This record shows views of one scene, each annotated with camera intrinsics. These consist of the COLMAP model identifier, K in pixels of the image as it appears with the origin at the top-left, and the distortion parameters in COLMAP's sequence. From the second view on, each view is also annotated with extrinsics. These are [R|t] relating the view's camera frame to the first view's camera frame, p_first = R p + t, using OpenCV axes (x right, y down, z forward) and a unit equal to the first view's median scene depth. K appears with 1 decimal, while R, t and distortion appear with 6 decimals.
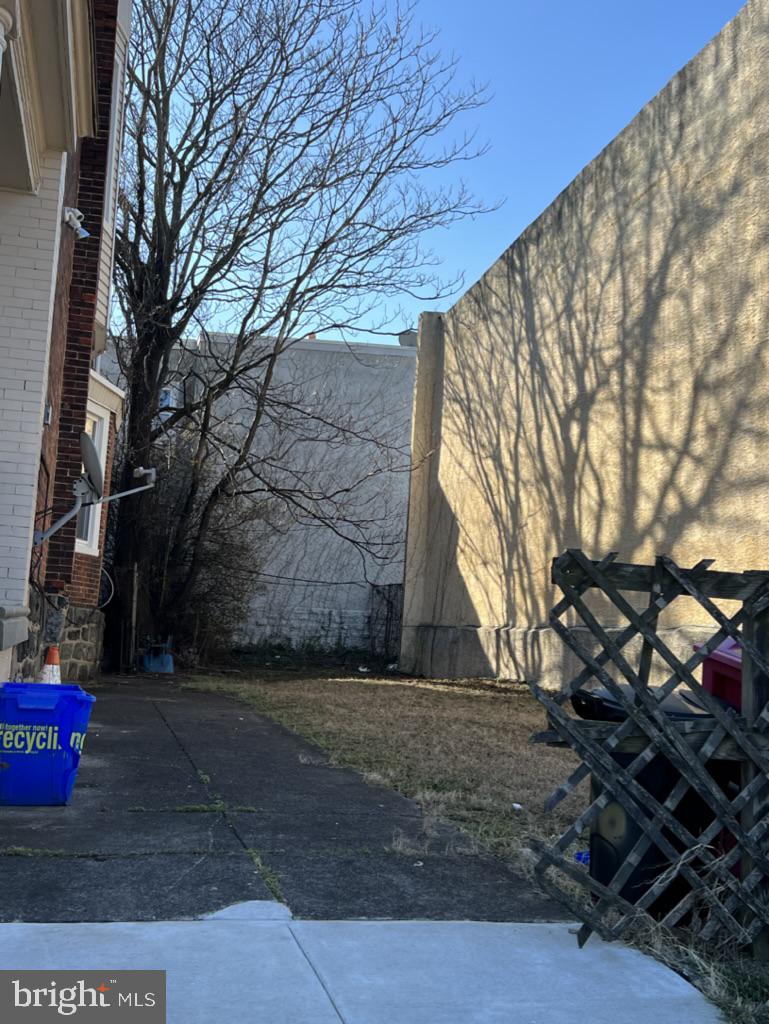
lens RADIAL K [[1159.4, 0, 356.8], [0, 1159.4, 492.5], [0, 0, 1]] dist [0.256587, -0.736839]
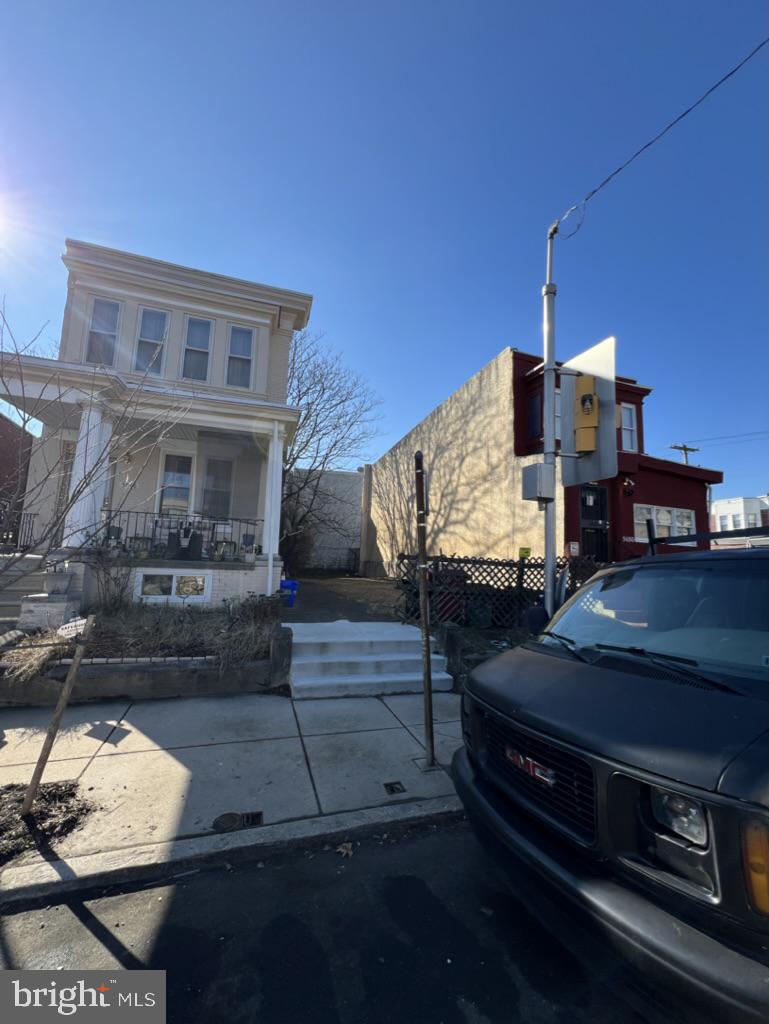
lens RADIAL K [[411.4, 0, 379.6], [0, 411.4, 512.1], [0, 0, 1]] dist [0.013370, -0.000030]
pose [[0.995213, -0.005796, 0.097555, -0.021674], [0.005681, 0.999983, 0.001458, -0.031164], [-0.097562, -0.000897, 0.995229, -0.190134]]
